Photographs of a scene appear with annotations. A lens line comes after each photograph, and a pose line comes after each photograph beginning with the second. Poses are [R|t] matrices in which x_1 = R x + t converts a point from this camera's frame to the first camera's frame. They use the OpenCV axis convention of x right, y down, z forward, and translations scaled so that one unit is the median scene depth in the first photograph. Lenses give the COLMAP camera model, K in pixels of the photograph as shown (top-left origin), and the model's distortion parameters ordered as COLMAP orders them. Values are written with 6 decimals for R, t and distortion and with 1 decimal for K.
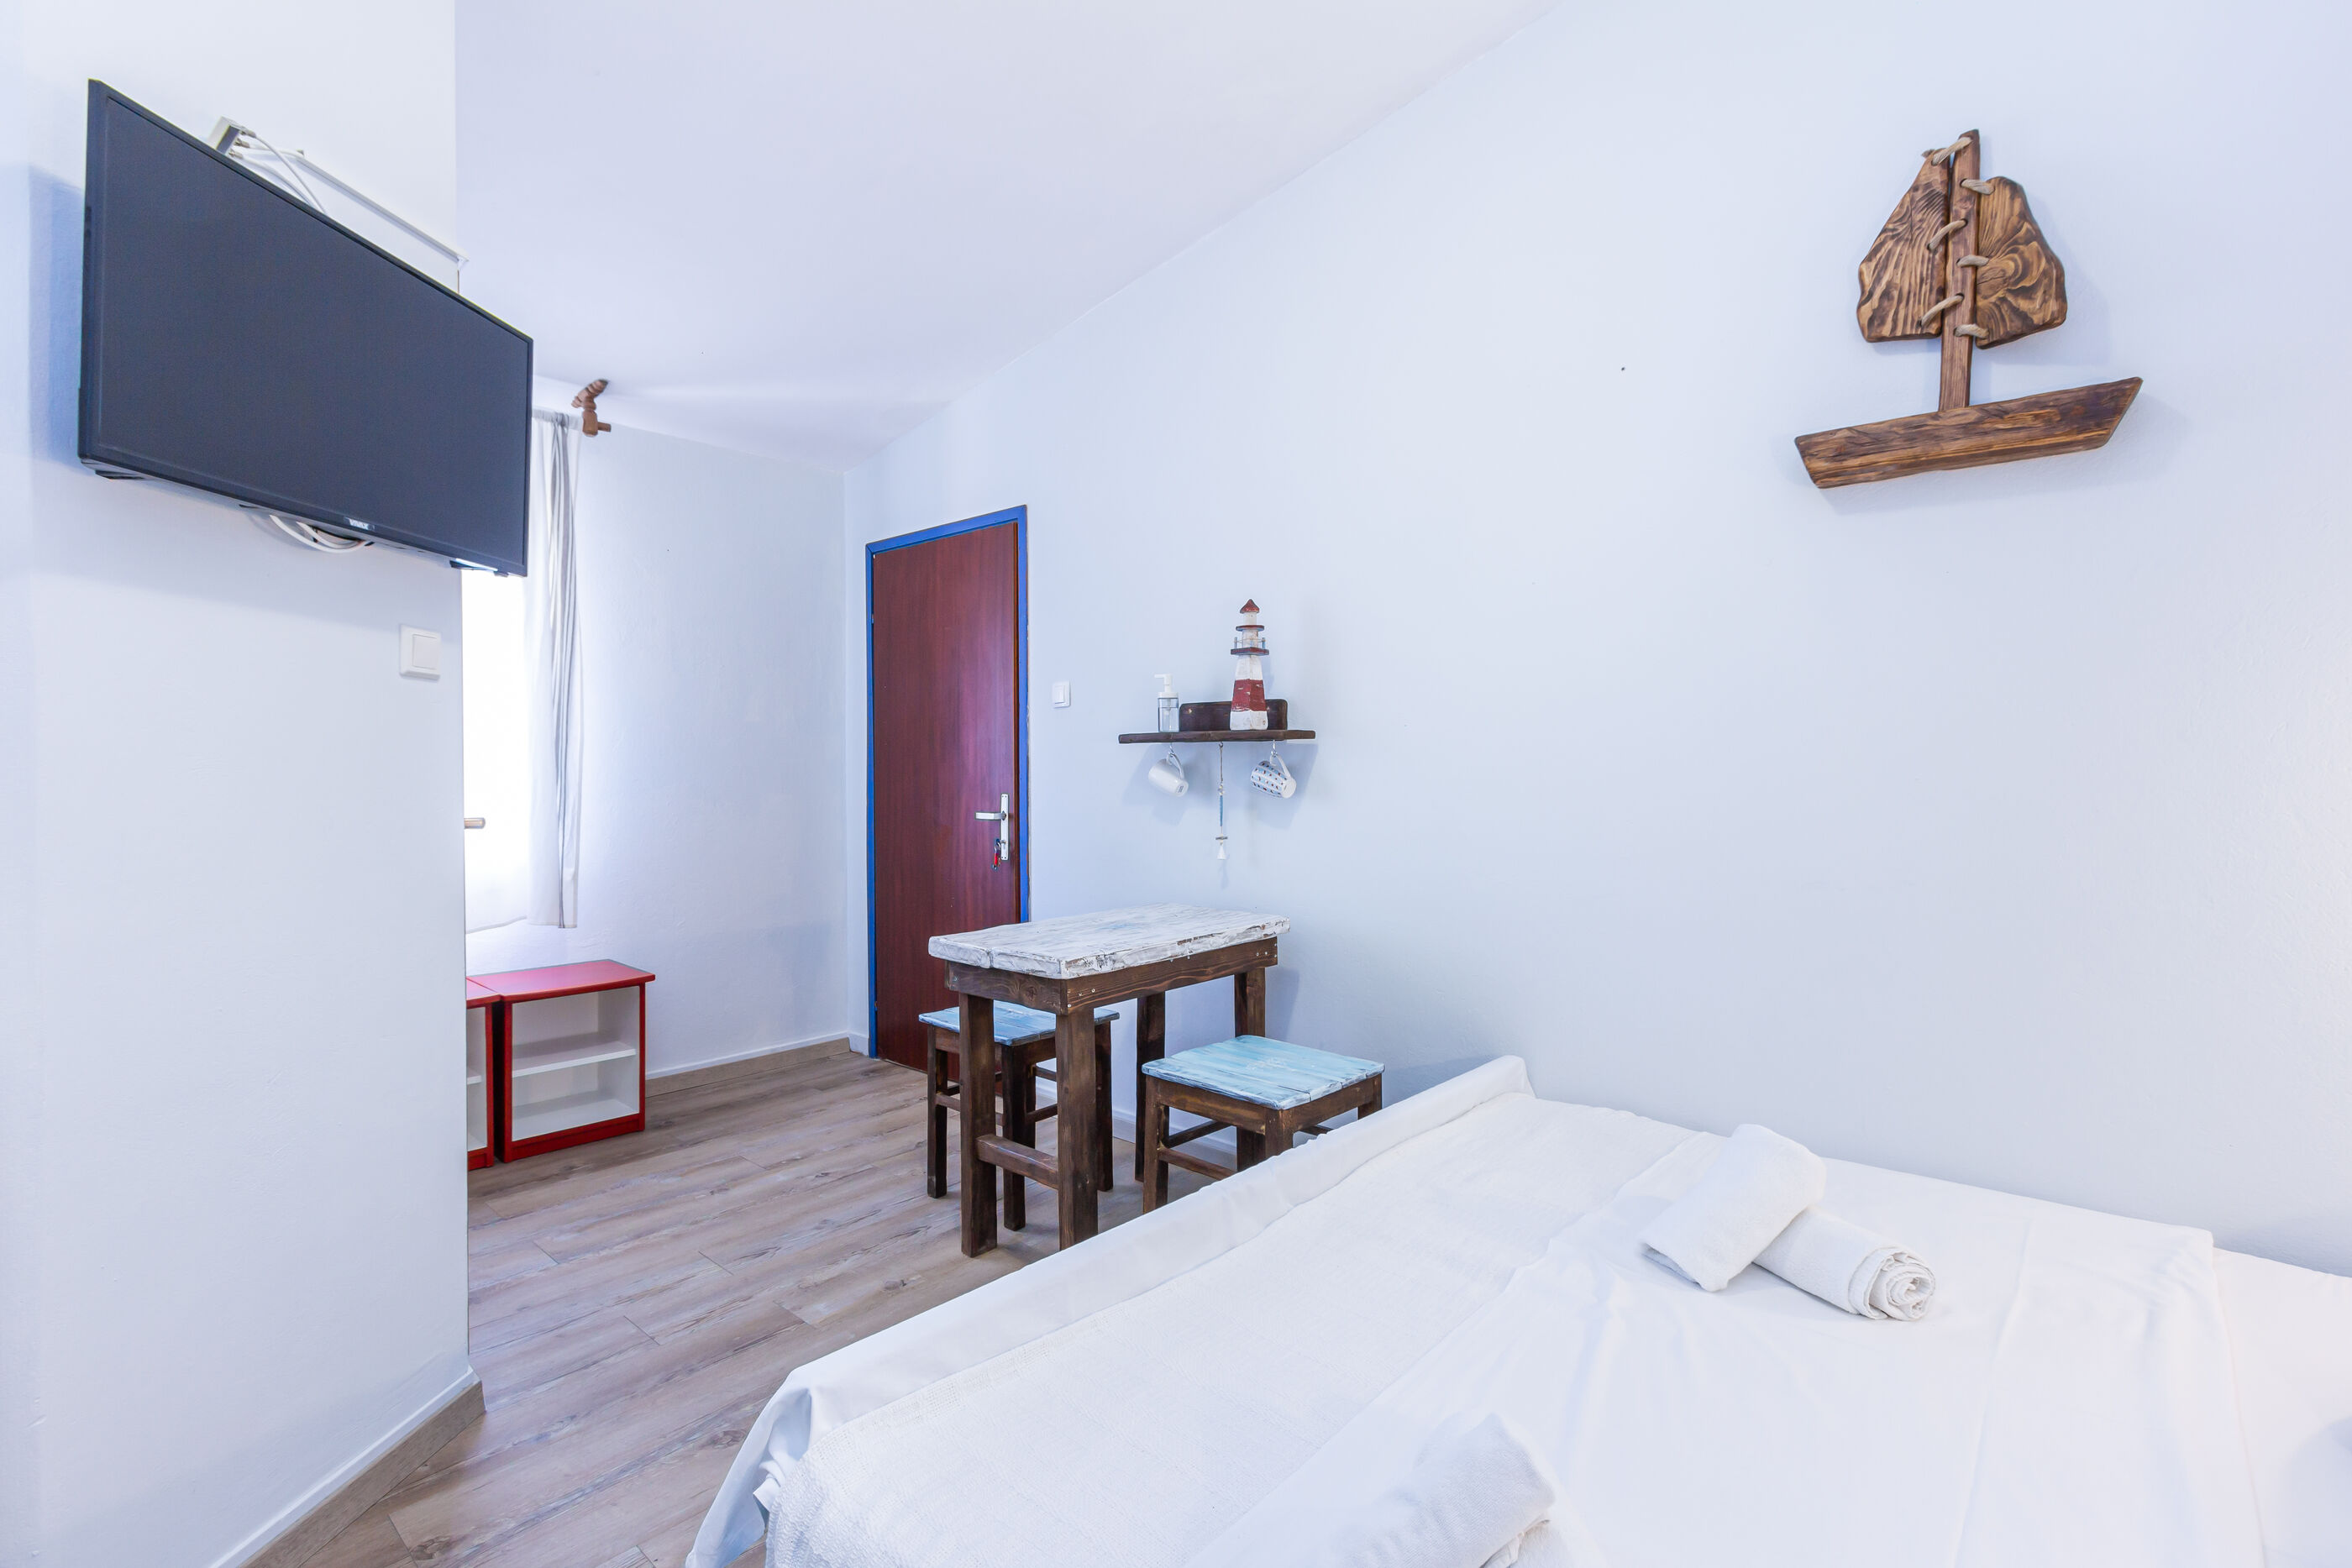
lens RADIAL K [[1073.4, 0, 1173.4], [0, 1073.4, 755.0], [0, 0, 1]] dist [0.000020, -0.000383]
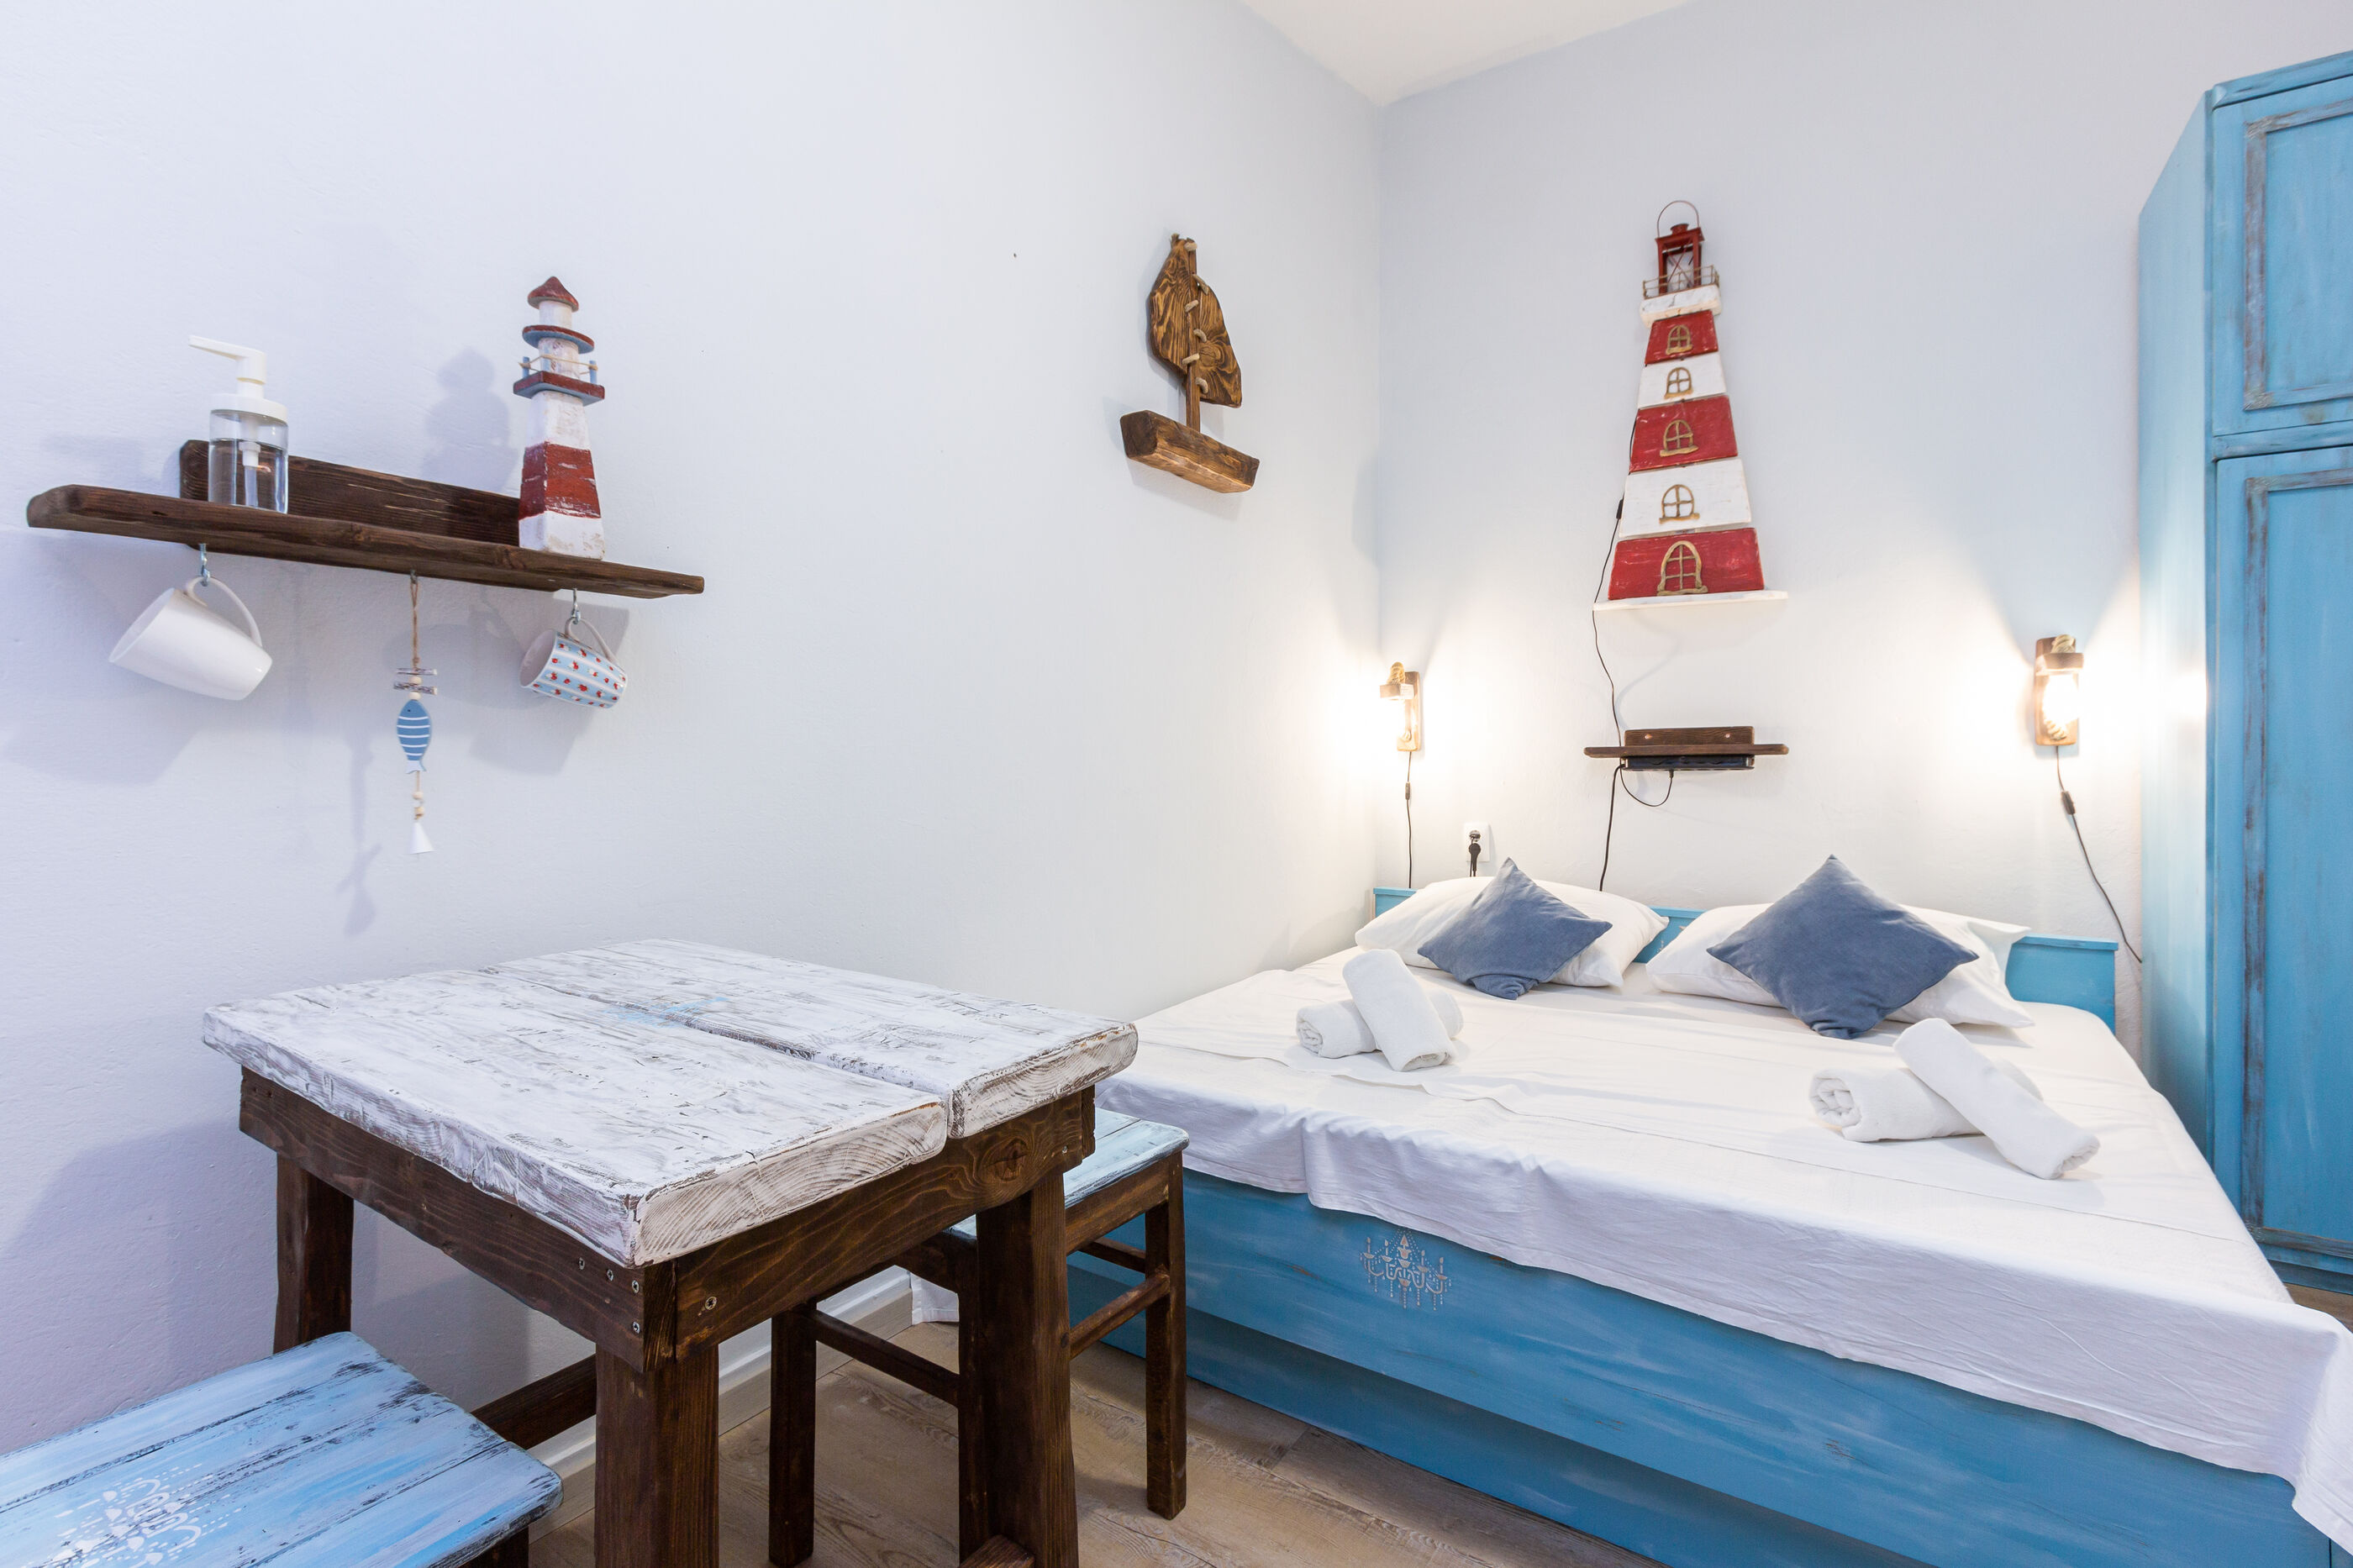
lens RADIAL K [[1073.9, 0, 1173.9], [0, 1073.9, 755.0], [0, 0, 1]] dist [0.000020, -0.000383]
pose [[-0.121416, 0.005187, 0.992588, -0.610202], [-0.002200, 0.999982, -0.005495, 0.091185], [-0.992599, -0.002850, -0.121403, 1.145966]]
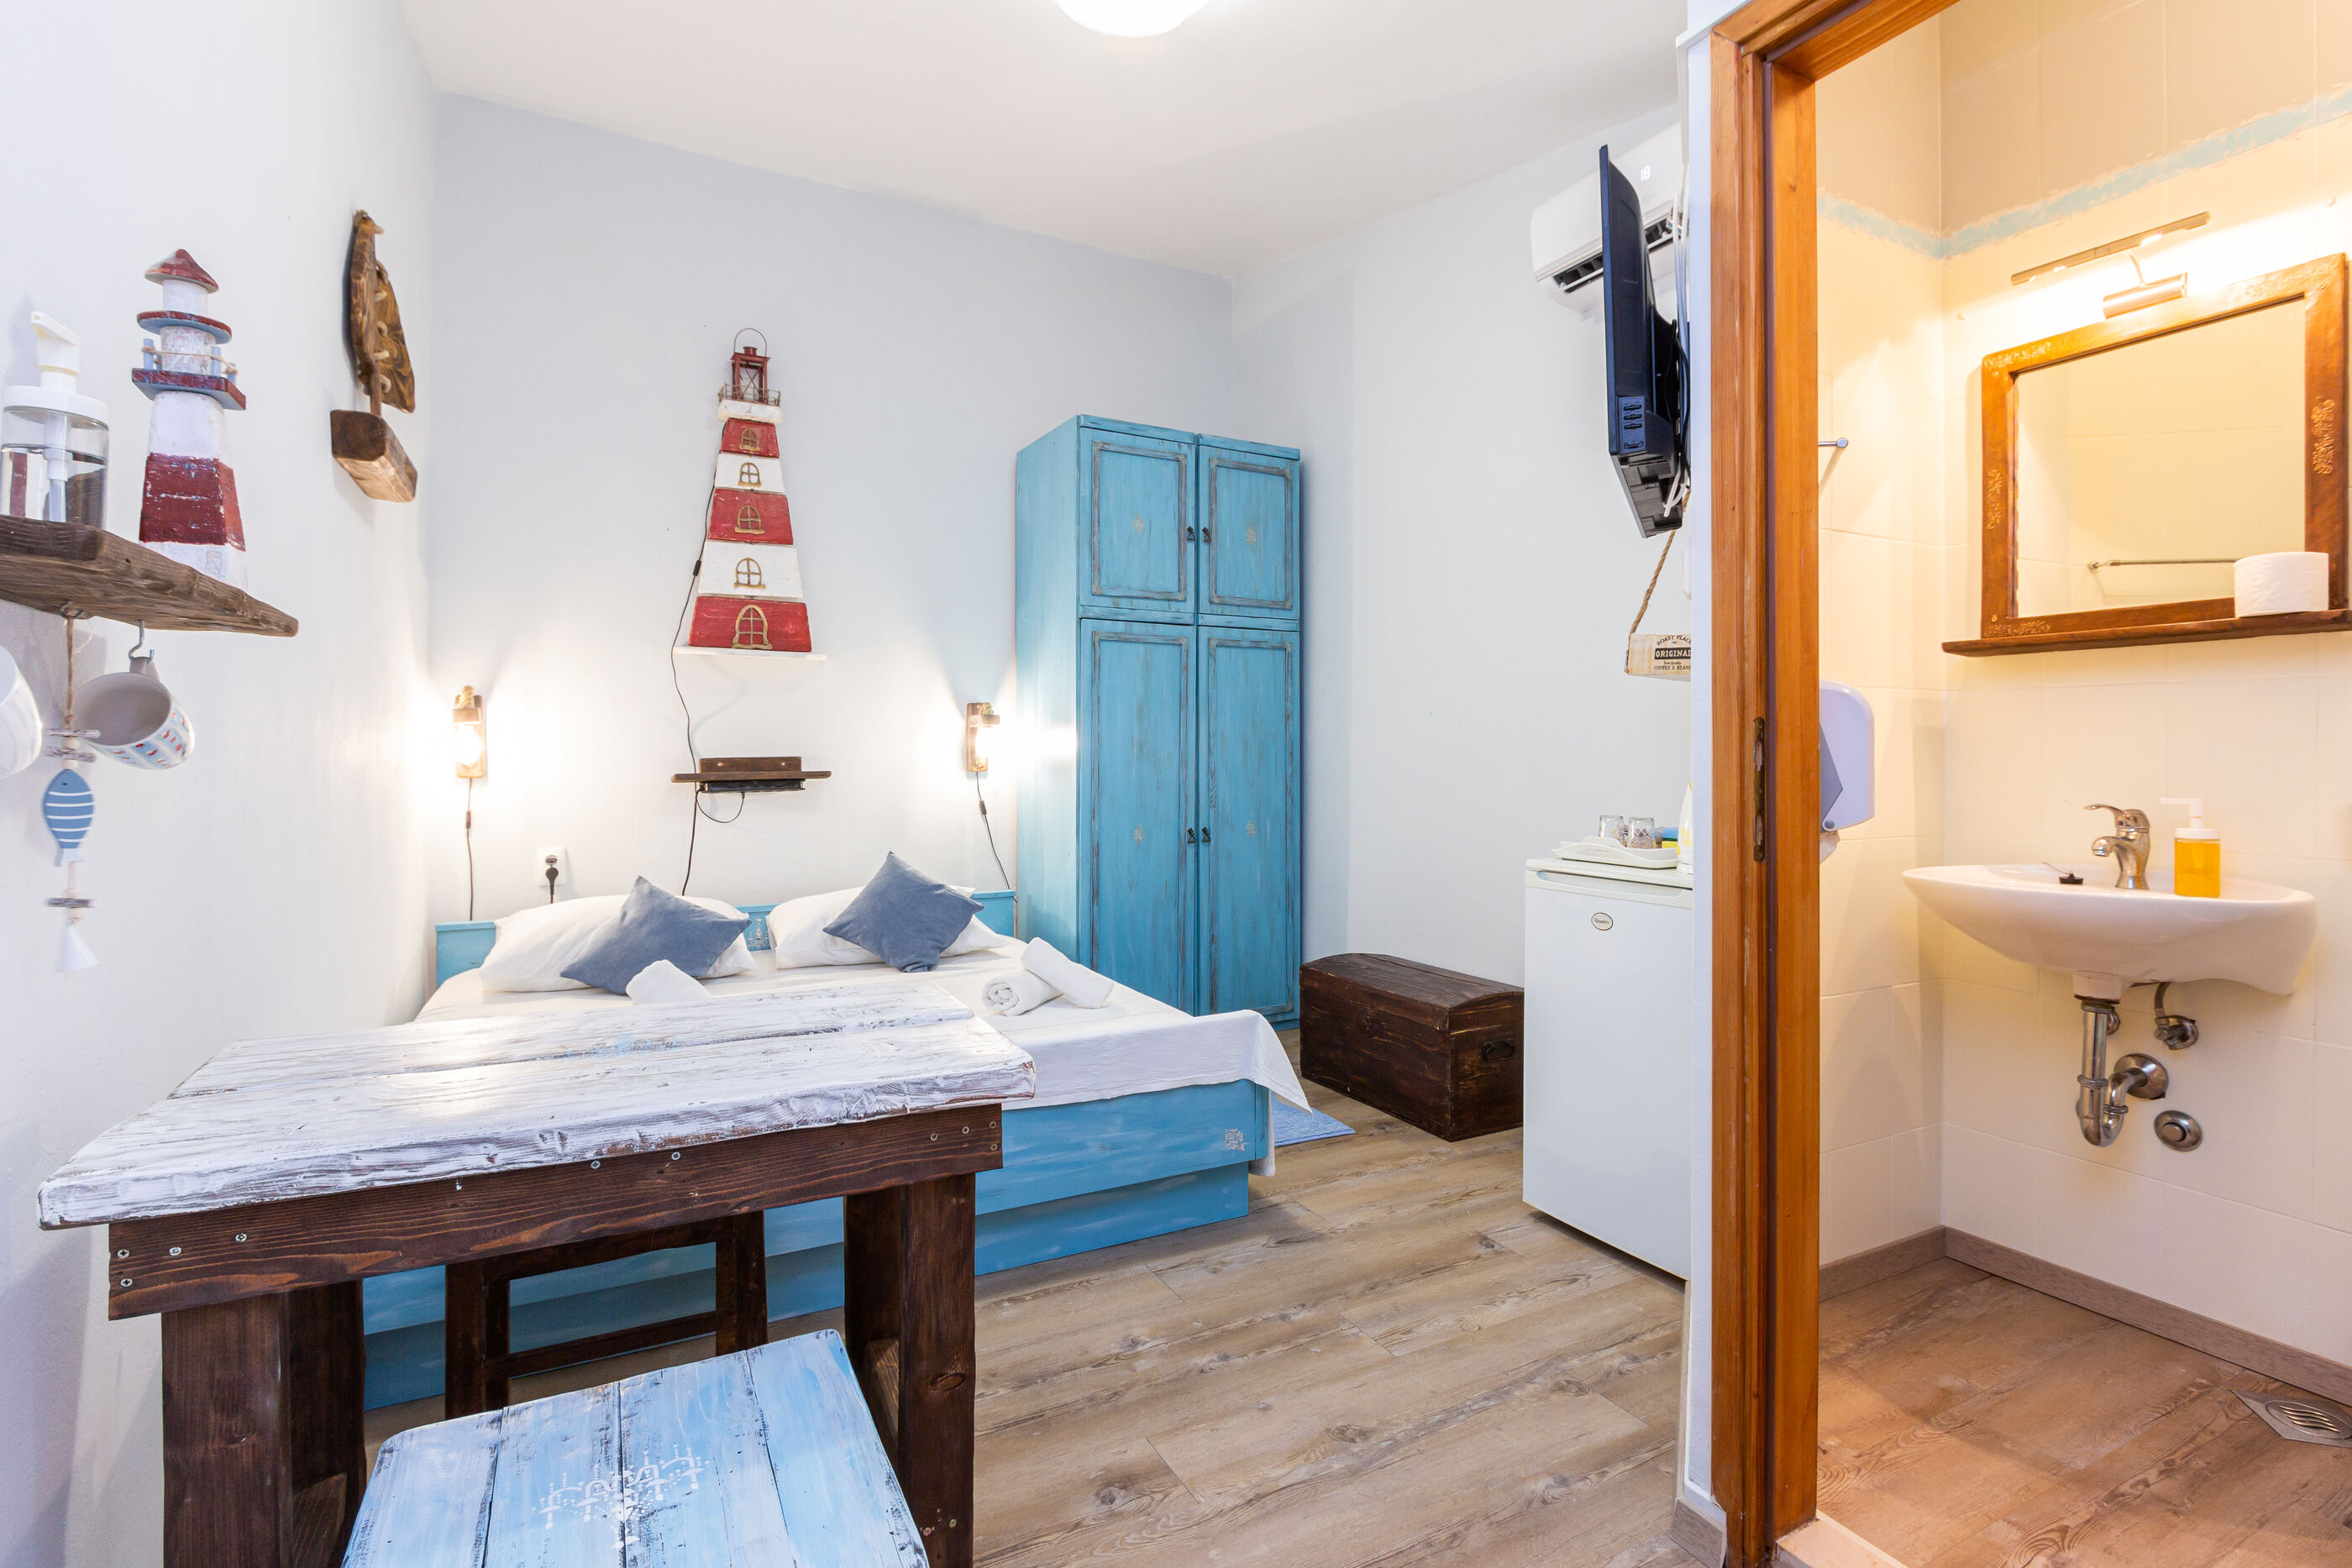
lens RADIAL K [[1123.9, 0, 1183.4], [0, 1123.9, 753.5], [0, 0, 1]] dist [-0.002761, -0.000975]
pose [[-0.933826, 0.006700, 0.357664, -0.582801], [0.003914, 0.999956, -0.008513, 0.055186], [-0.357705, -0.006550, -0.933812, 1.805063]]
